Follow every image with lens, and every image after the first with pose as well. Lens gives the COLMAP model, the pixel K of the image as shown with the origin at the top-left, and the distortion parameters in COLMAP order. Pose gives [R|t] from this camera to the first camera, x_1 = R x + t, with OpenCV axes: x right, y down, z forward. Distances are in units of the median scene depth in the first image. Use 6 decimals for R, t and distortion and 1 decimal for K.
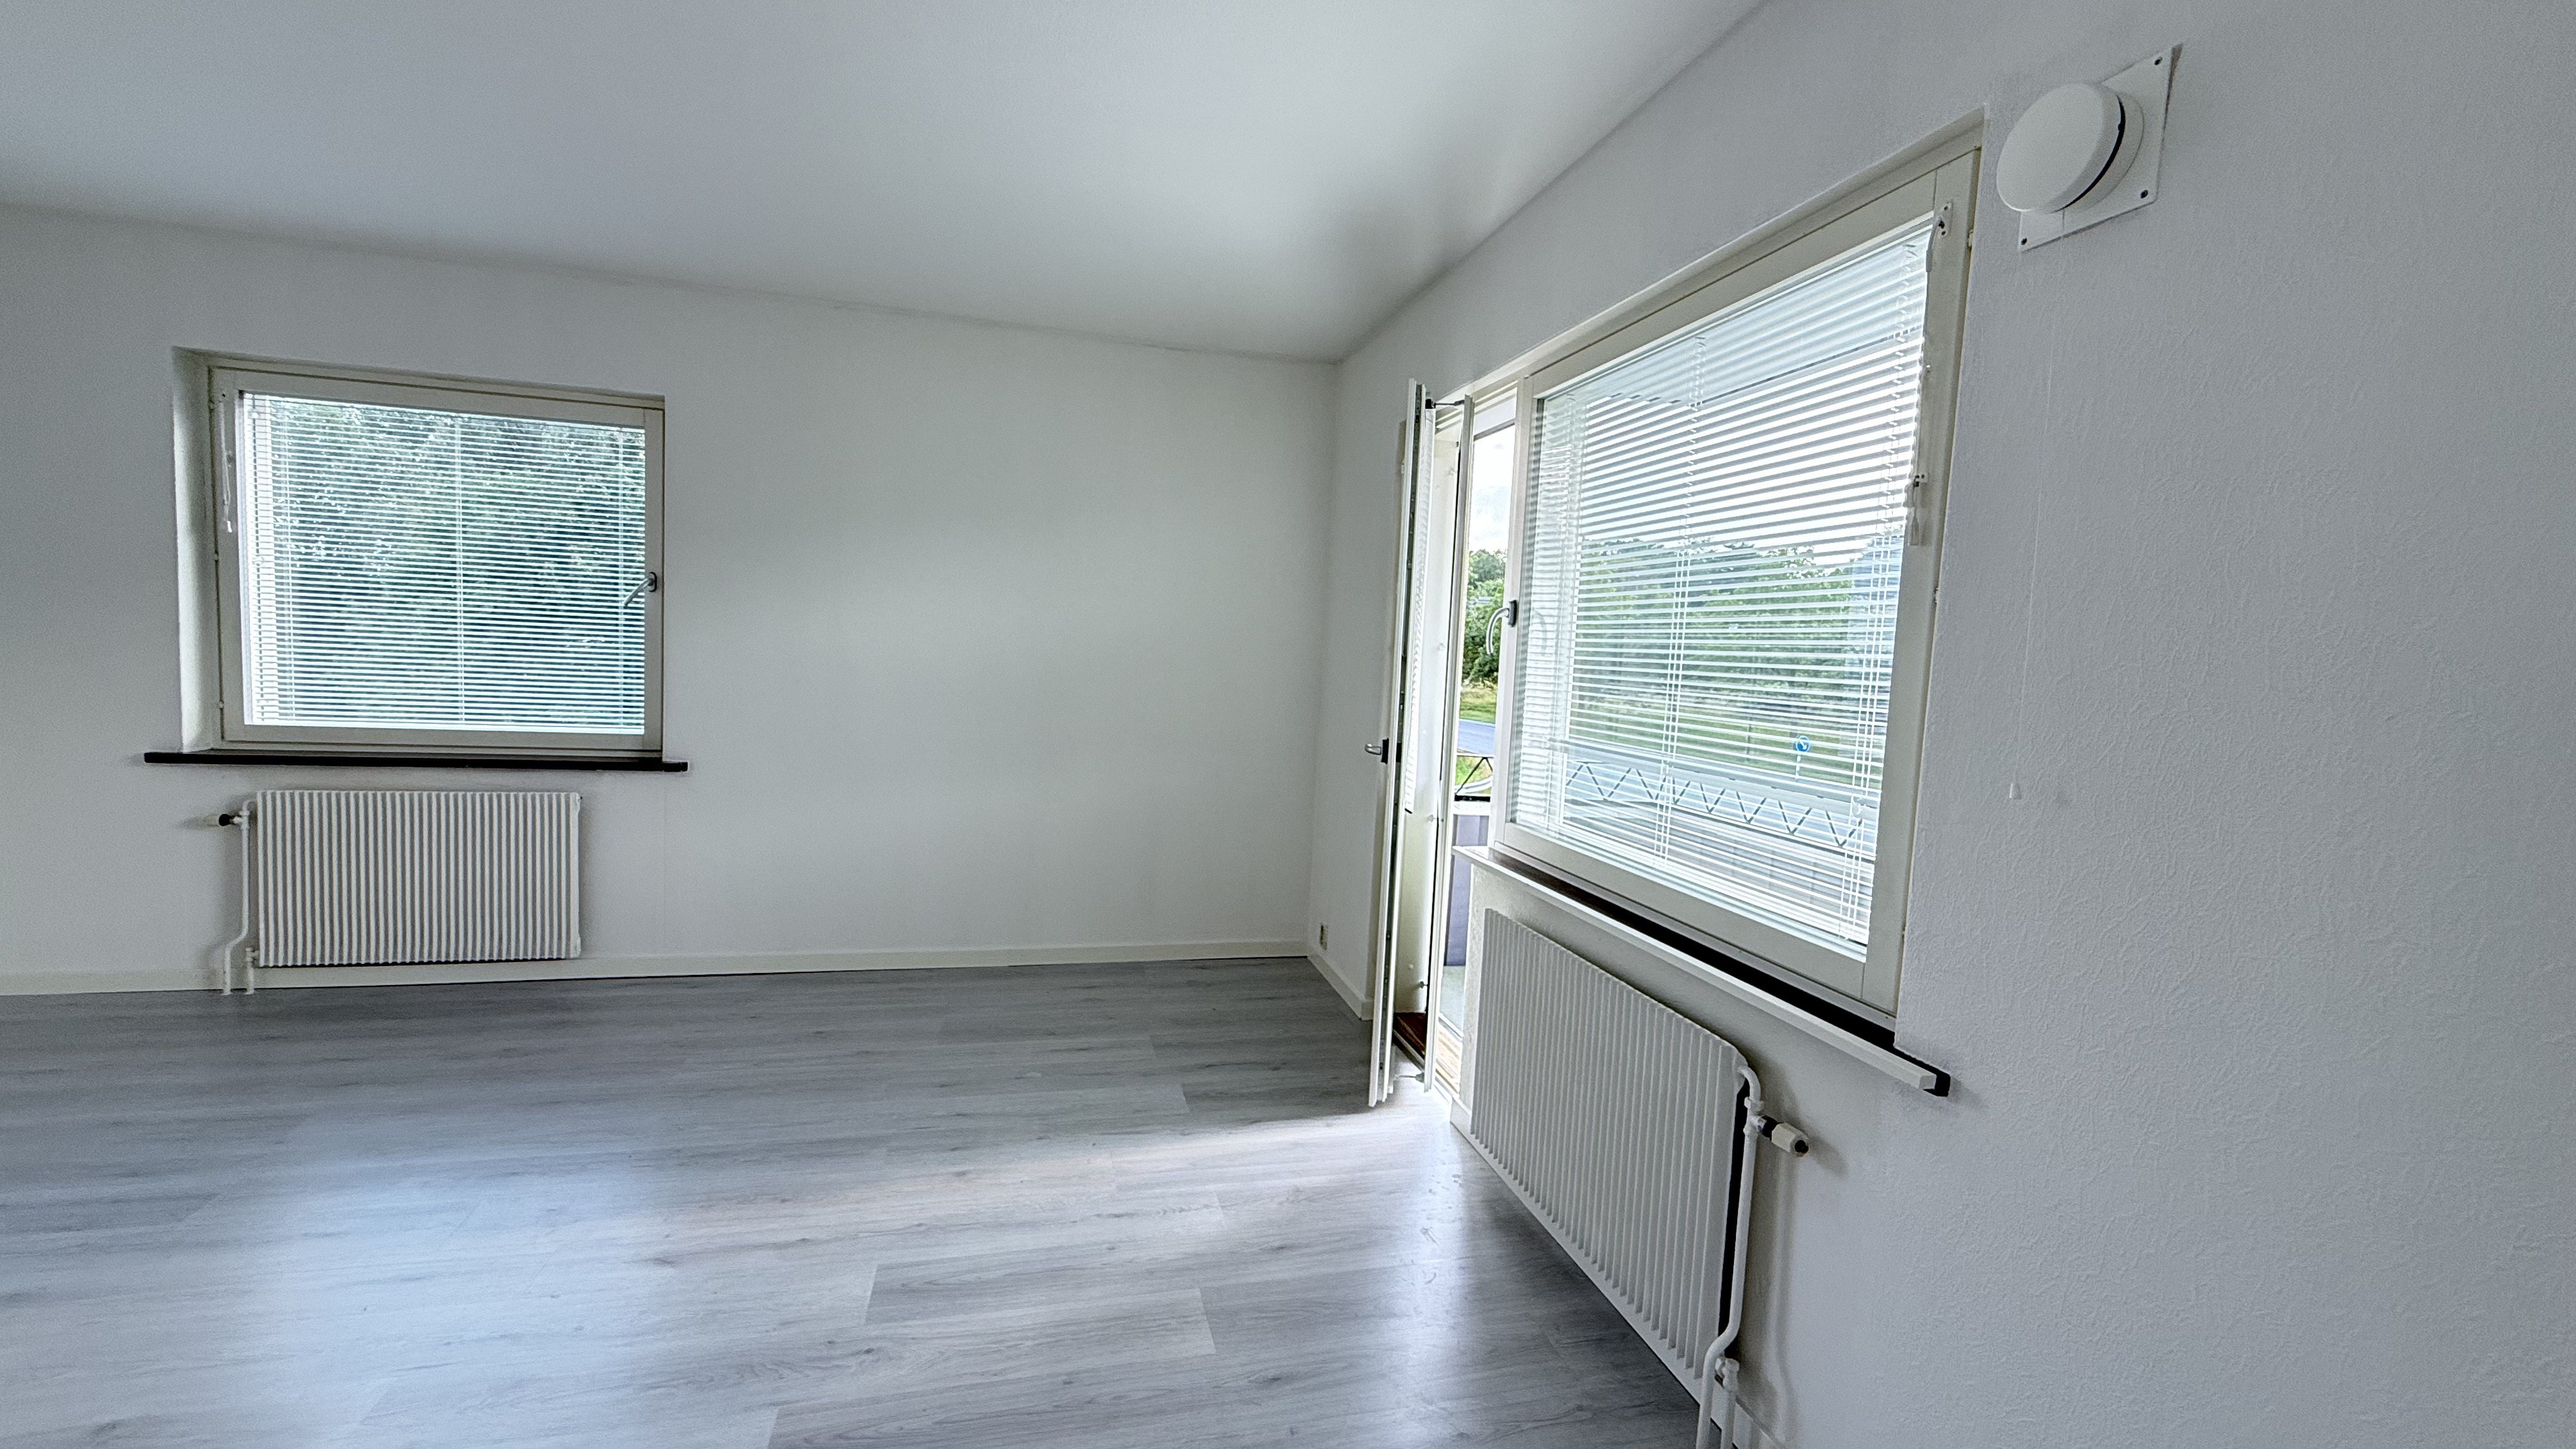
lens RADIAL K [[1070.8, 0, 1259.8], [0, 1070.8, 719.6], [0, 0, 1]] dist [0.000277, 0.000091]
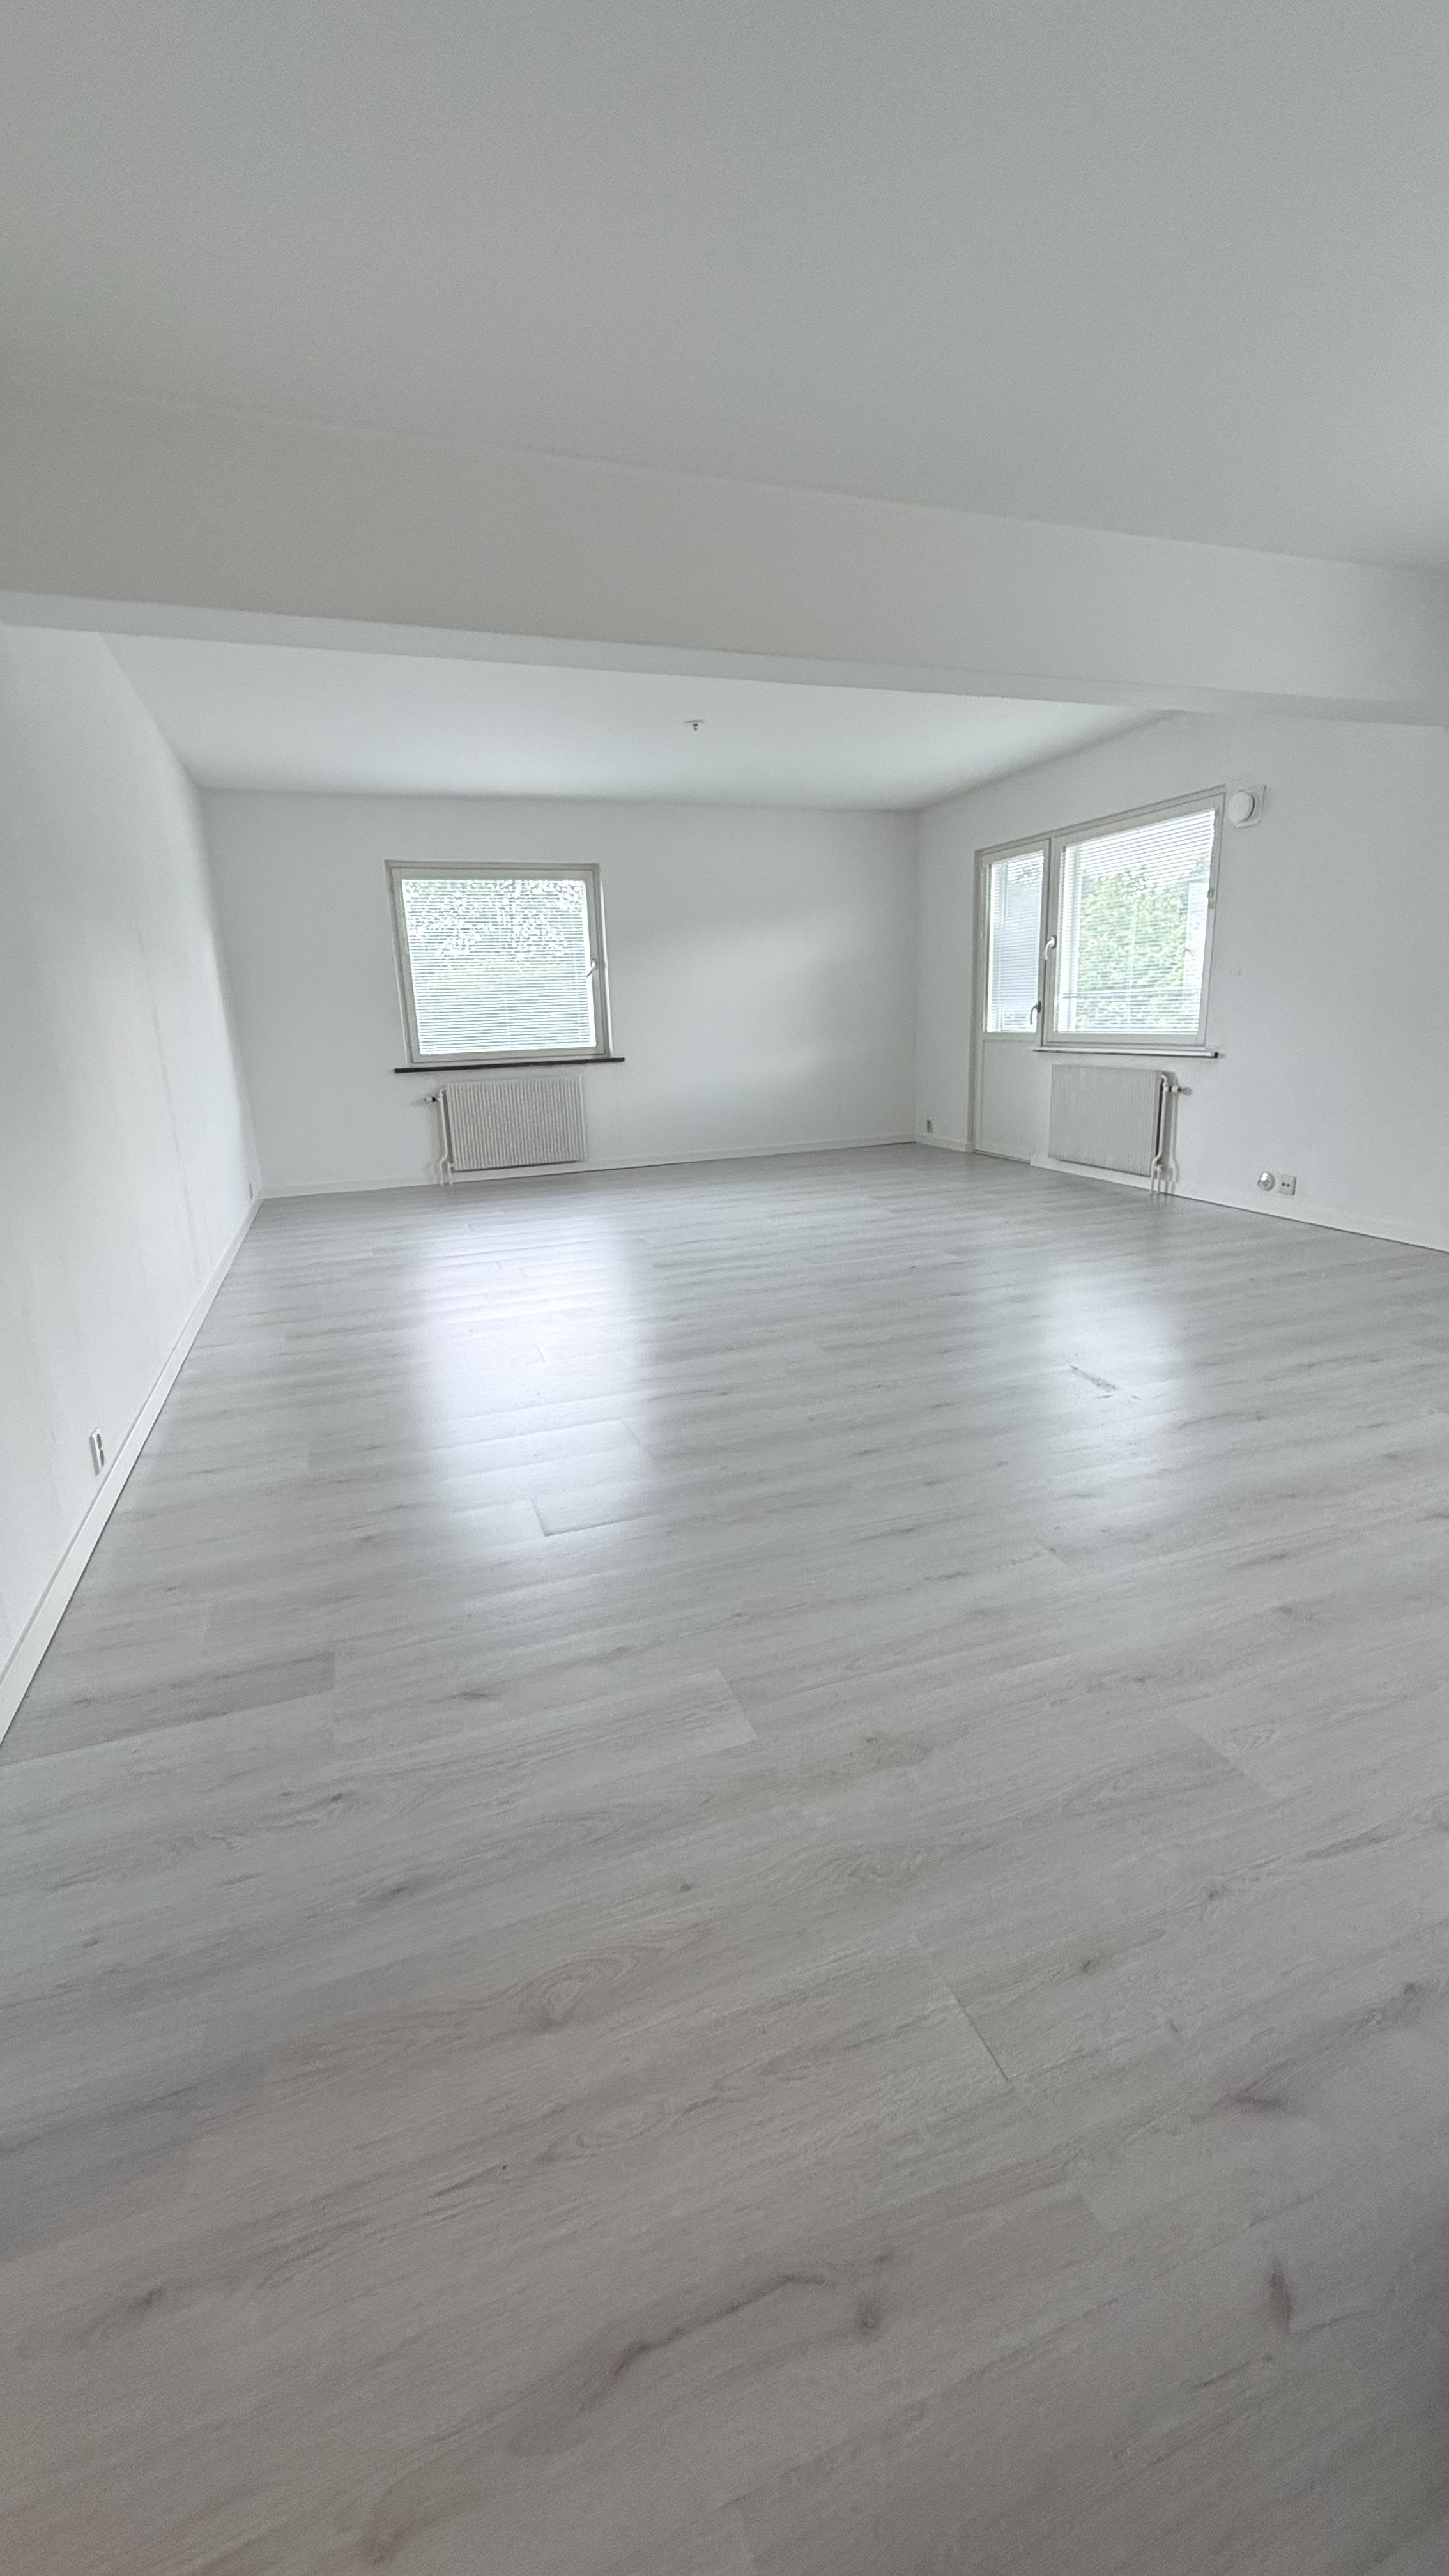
lens RADIAL K [[1038.8, 0, 724.9], [0, 1038.8, 1289.7], [0, 0, 1]] dist [-0.001973, 0.000053]
pose [[0.990587, -0.109467, 0.082184, -0.613293], [0.091536, 0.976143, 0.196888, 0.108404], [-0.101777, -0.187512, 0.976975, -1.064771]]
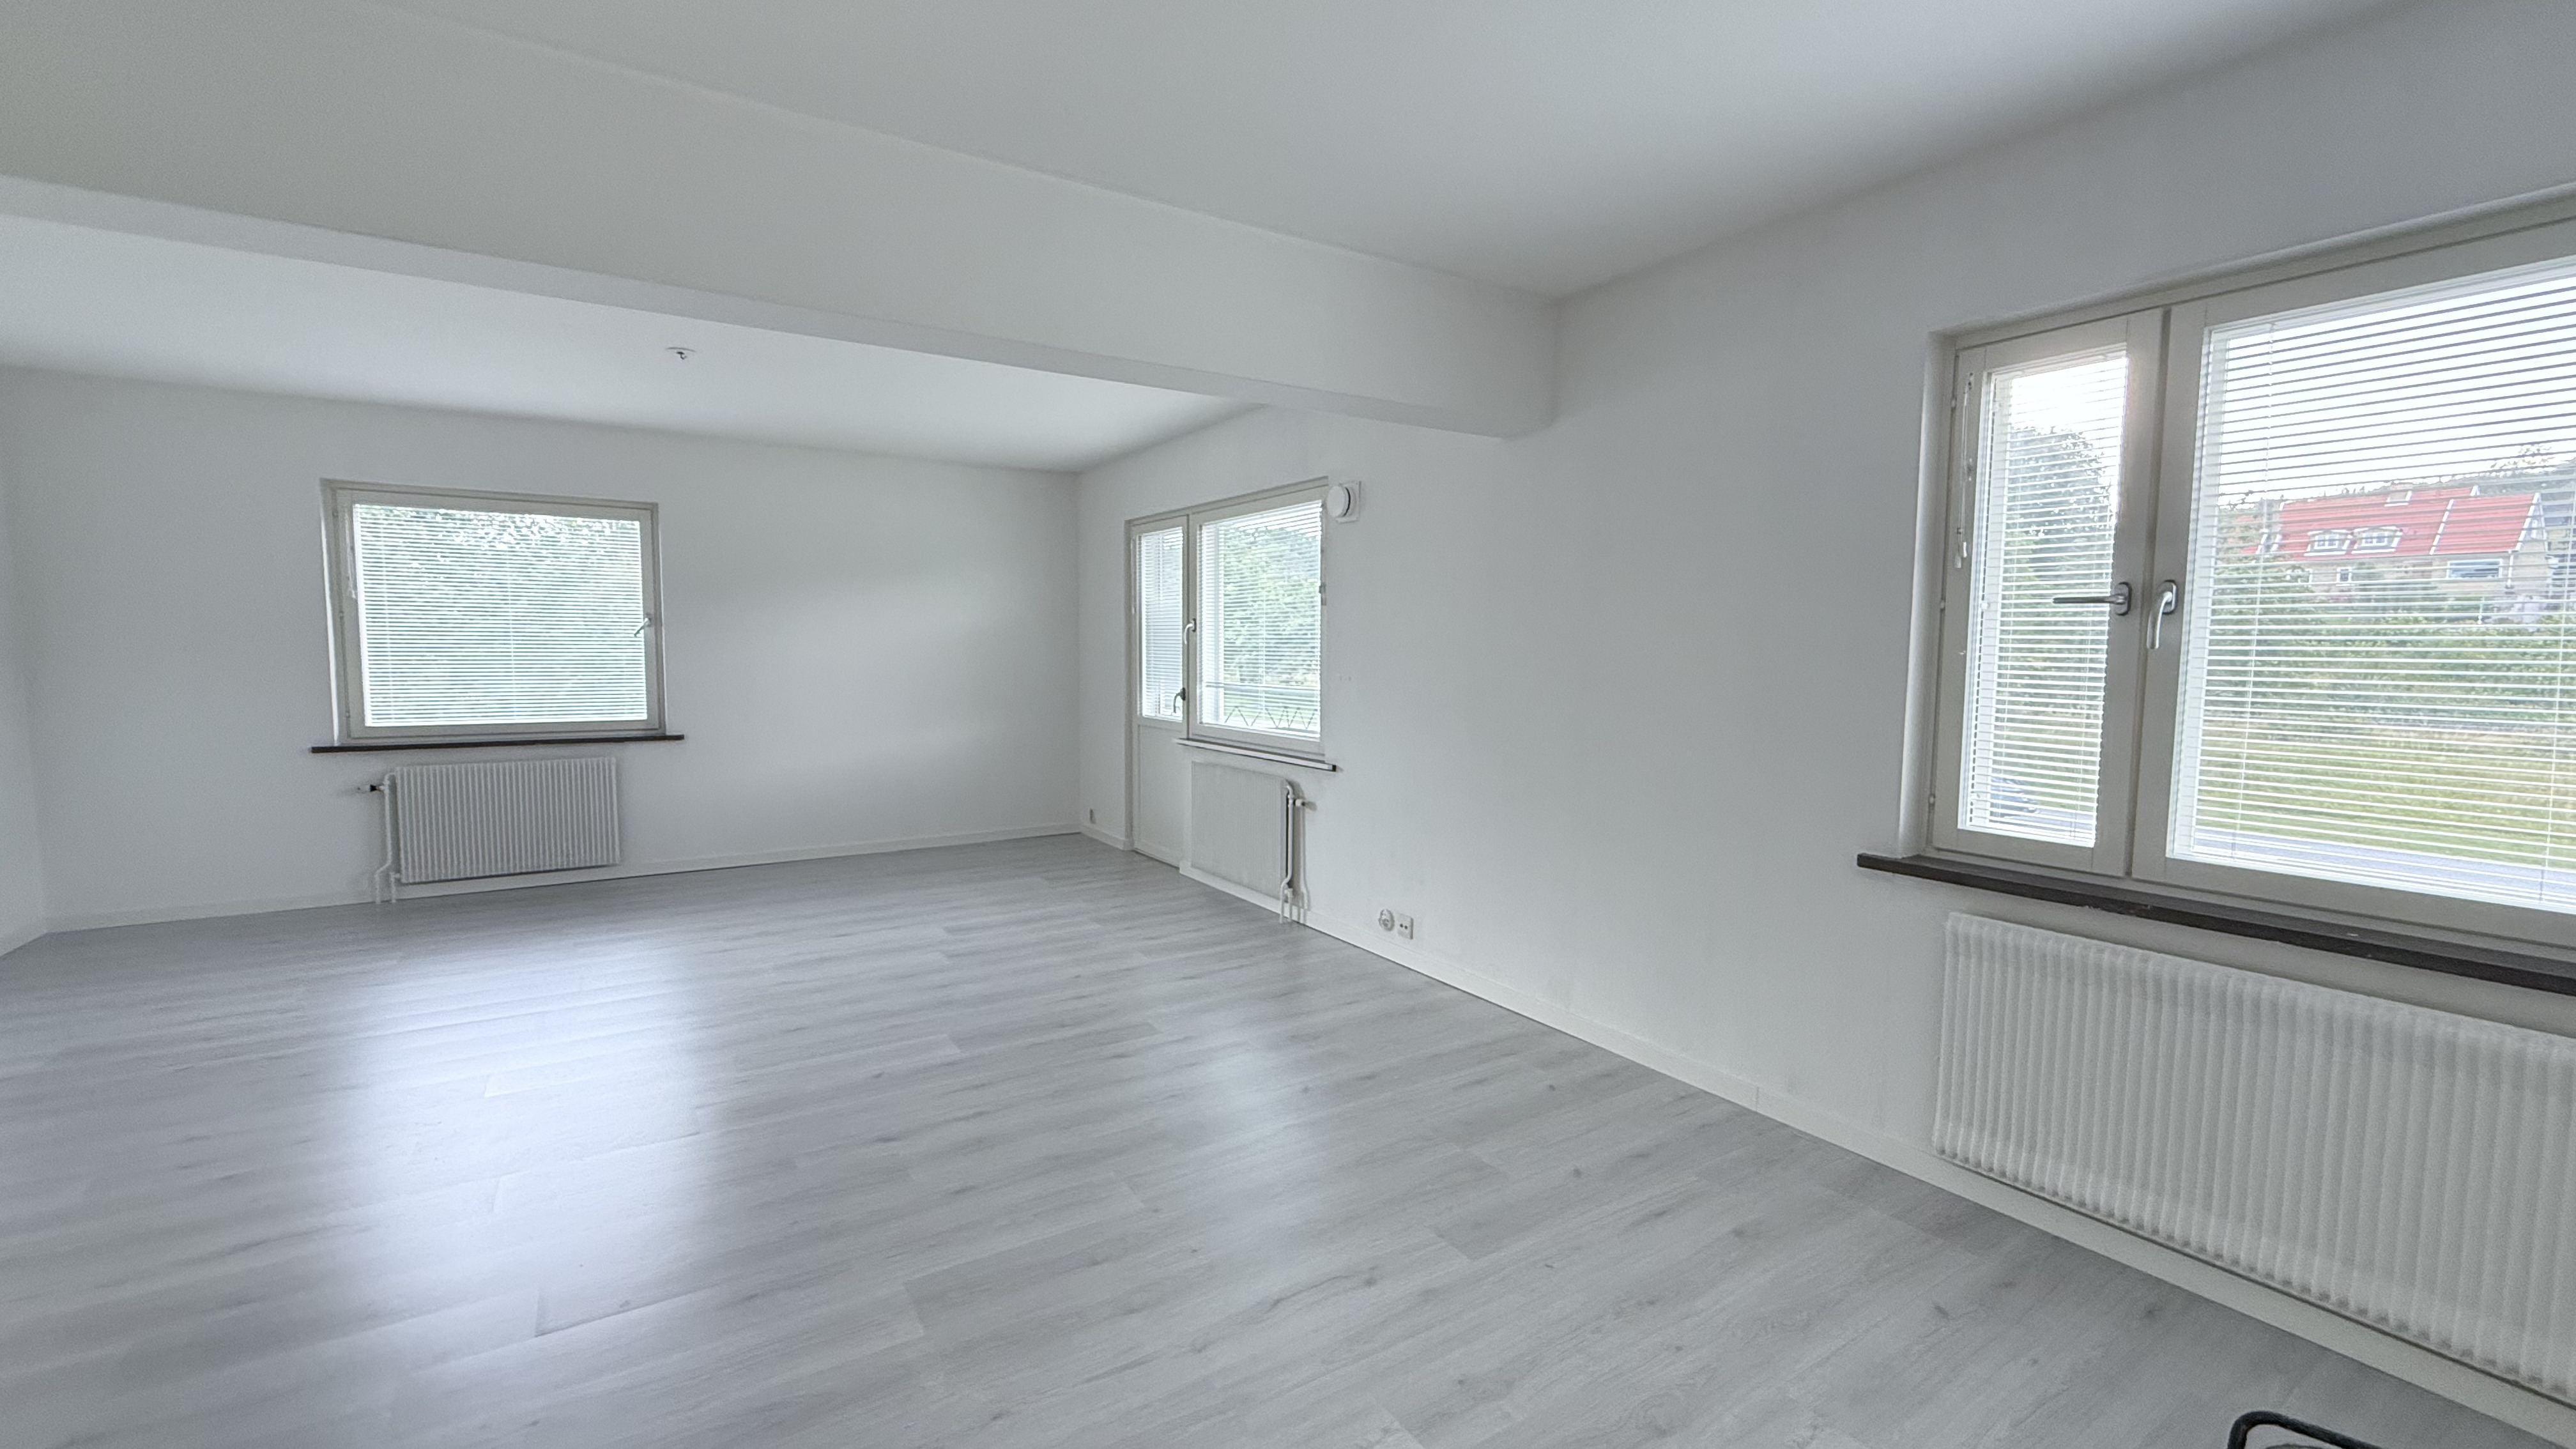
lens RADIAL K [[1068.6, 0, 1288.1], [0, 1068.6, 717.1], [0, 0, 1]] dist [0.001578, 0.000216]
pose [[0.943108, -0.064000, 0.326268, -0.232567], [0.062182, 0.997936, 0.016010, 0.049441], [-0.326620, 0.005188, 0.945142, -0.848766]]
